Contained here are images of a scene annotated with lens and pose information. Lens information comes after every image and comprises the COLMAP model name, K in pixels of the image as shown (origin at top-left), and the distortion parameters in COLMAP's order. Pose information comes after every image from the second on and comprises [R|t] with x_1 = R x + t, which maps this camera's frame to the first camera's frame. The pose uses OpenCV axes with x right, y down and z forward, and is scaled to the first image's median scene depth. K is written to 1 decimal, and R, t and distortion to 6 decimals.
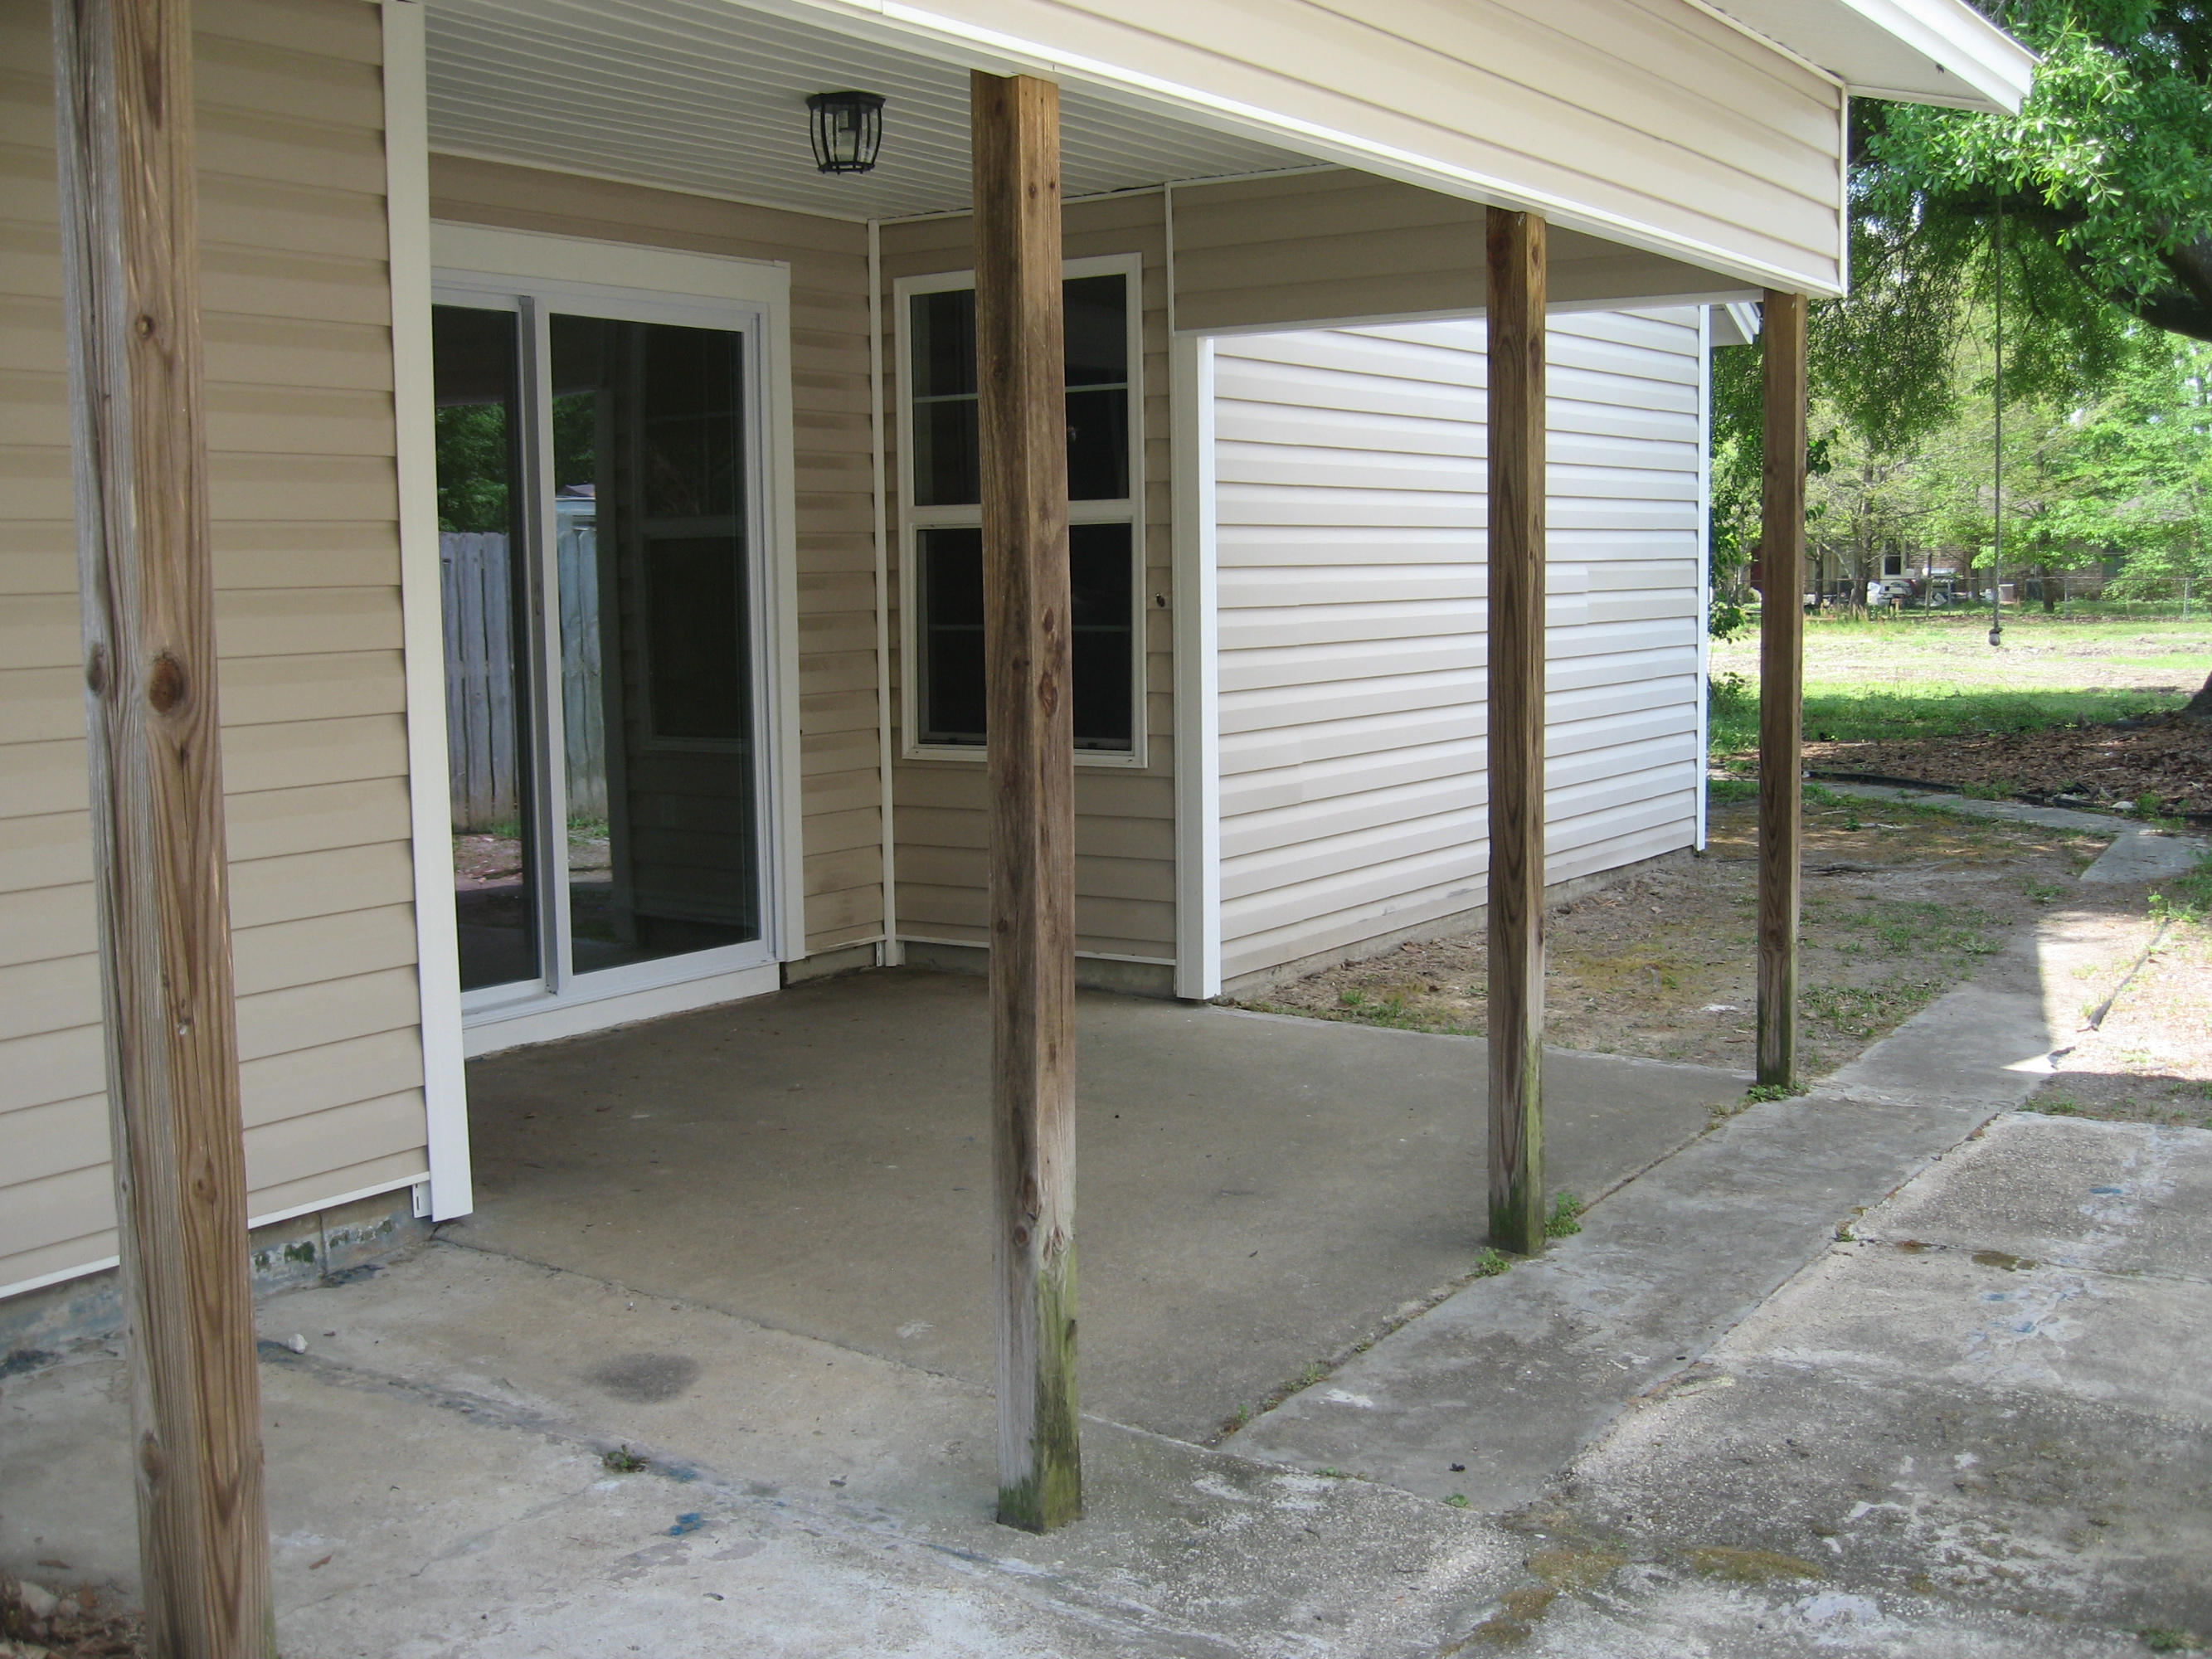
lens RADIAL K [[2443.5, 0, 1114.5], [0, 2443.5, 836.2], [0, 0, 1]] dist [-0.101688, 0.000000]
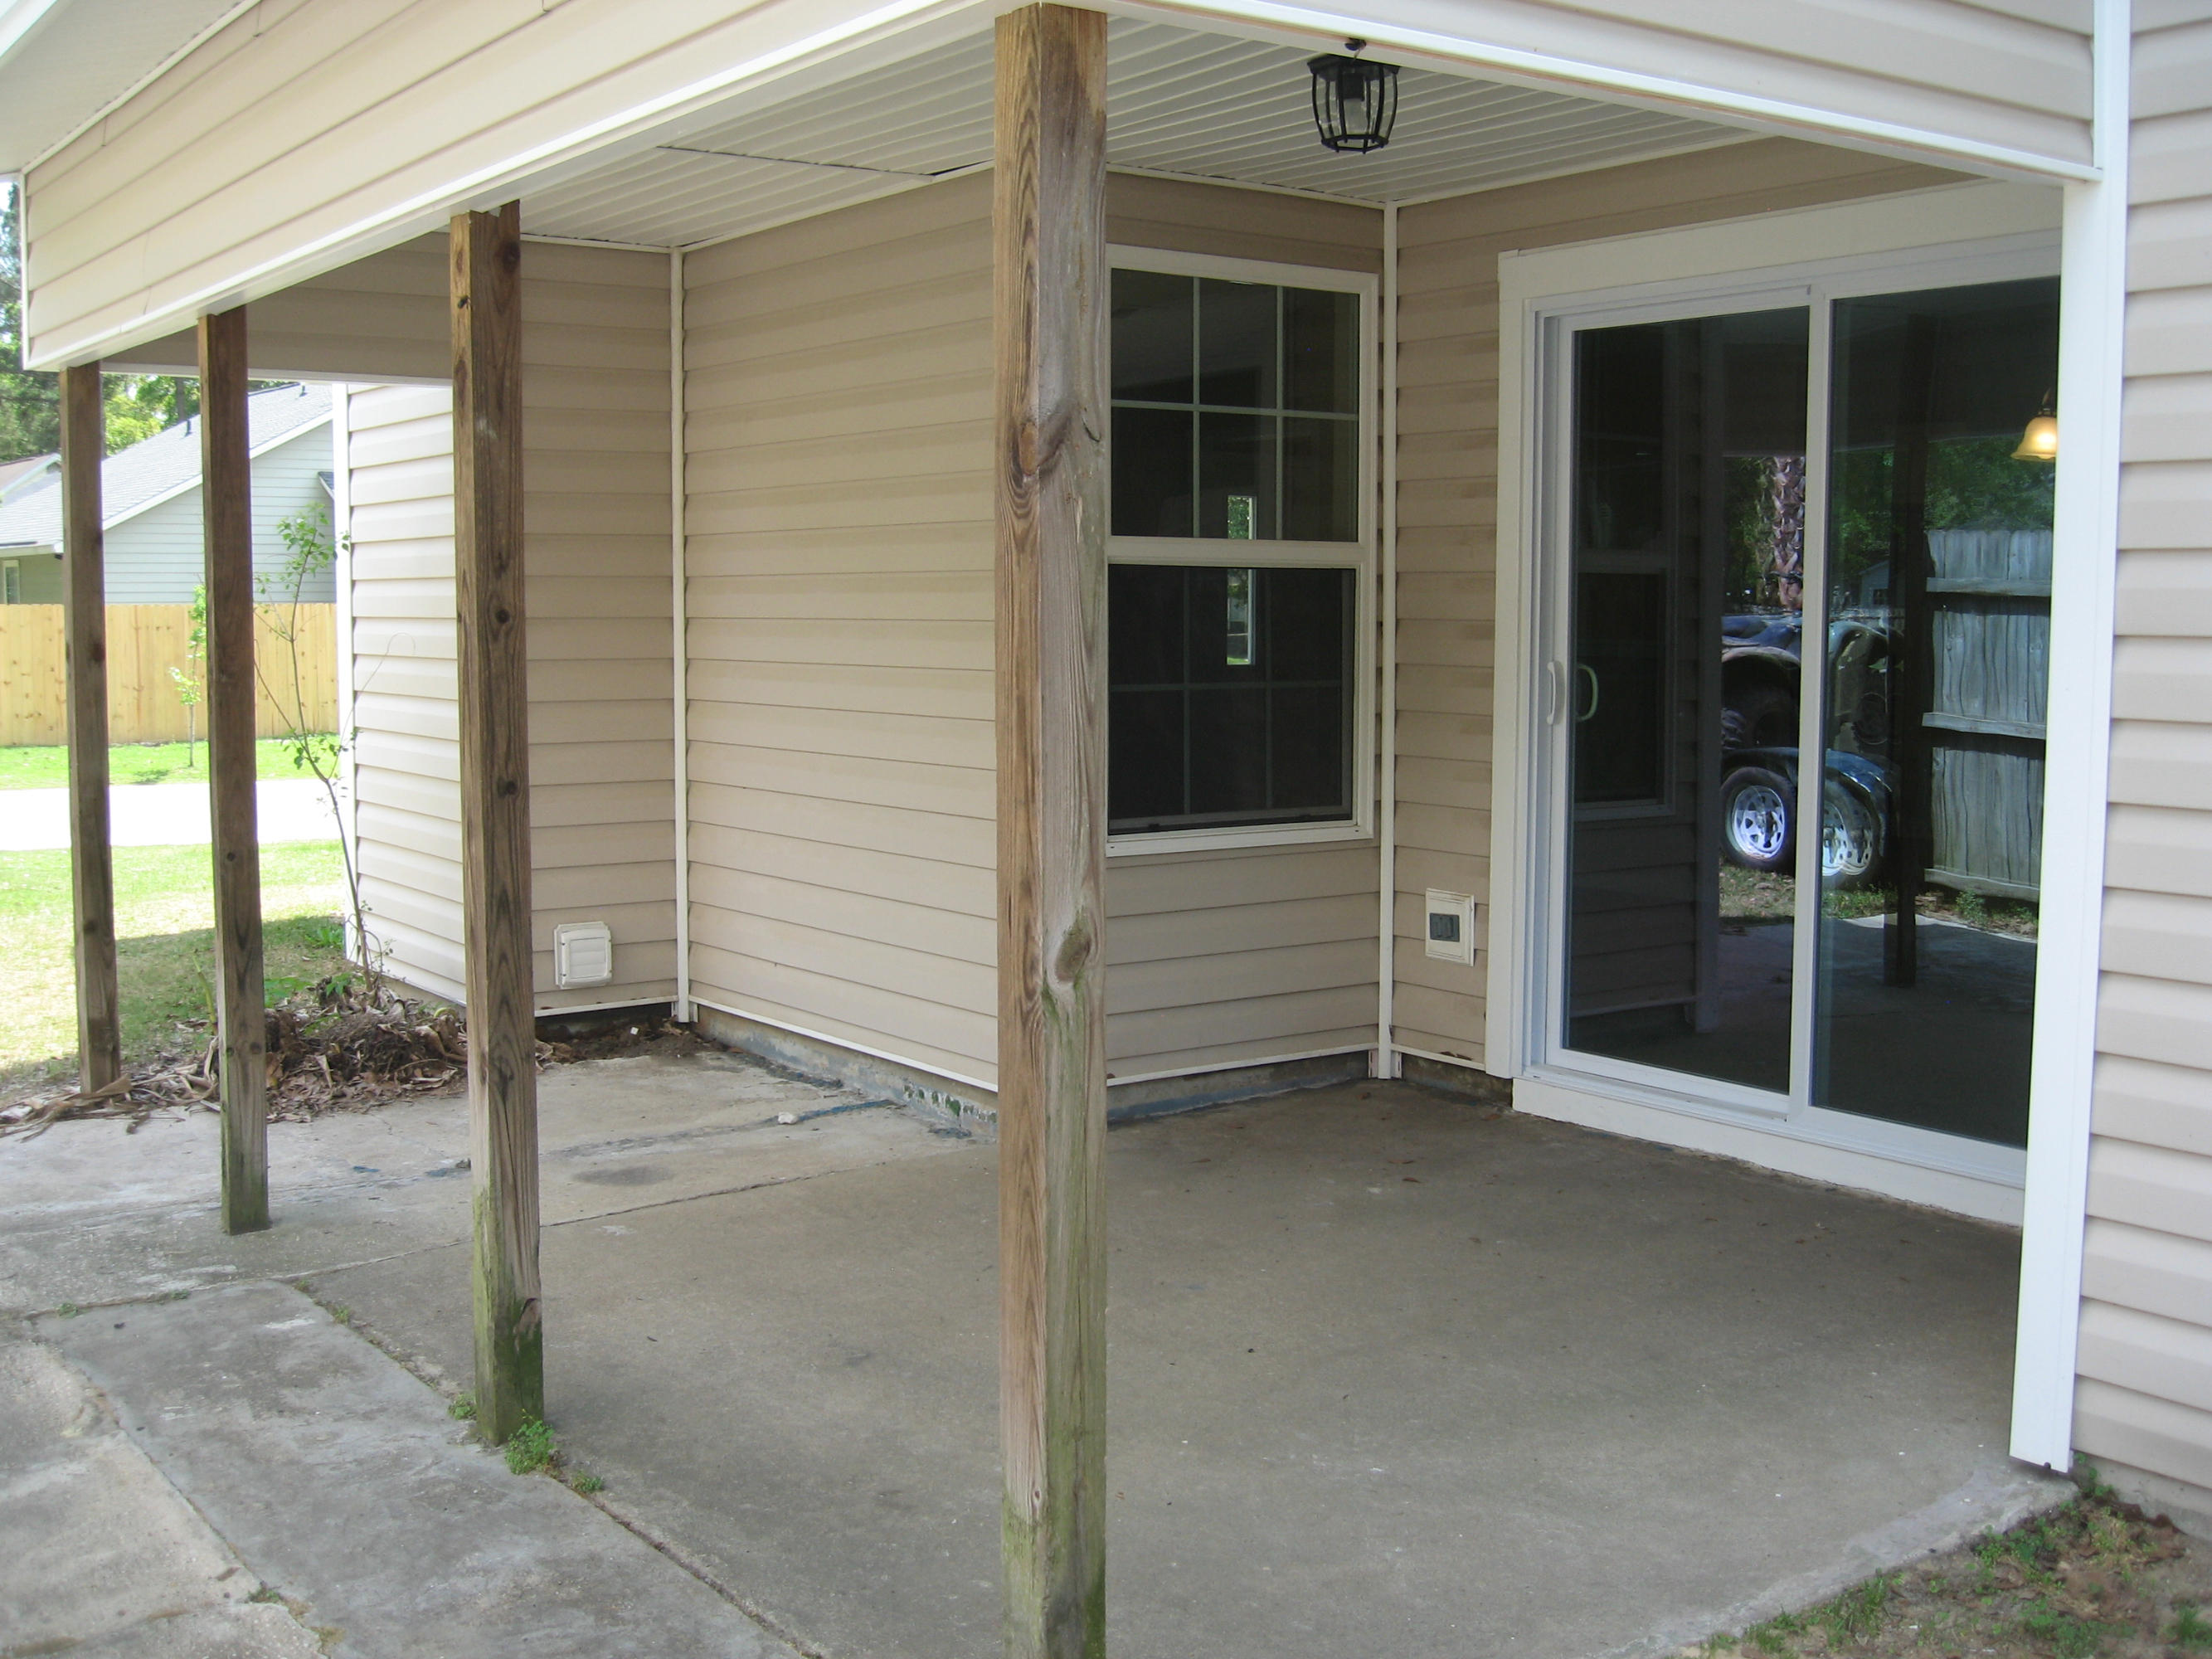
lens RADIAL K [[2443.5, 0, 1114.9], [0, 2443.5, 827.5], [0, 0, 1]] dist [-0.101688, 0.000000]
pose [[-0.368357, 0.093085, -0.925012, 0.901328], [-0.101173, 0.985052, 0.139416, -0.185903], [0.924163, 0.144941, -0.353434, 1.569358]]
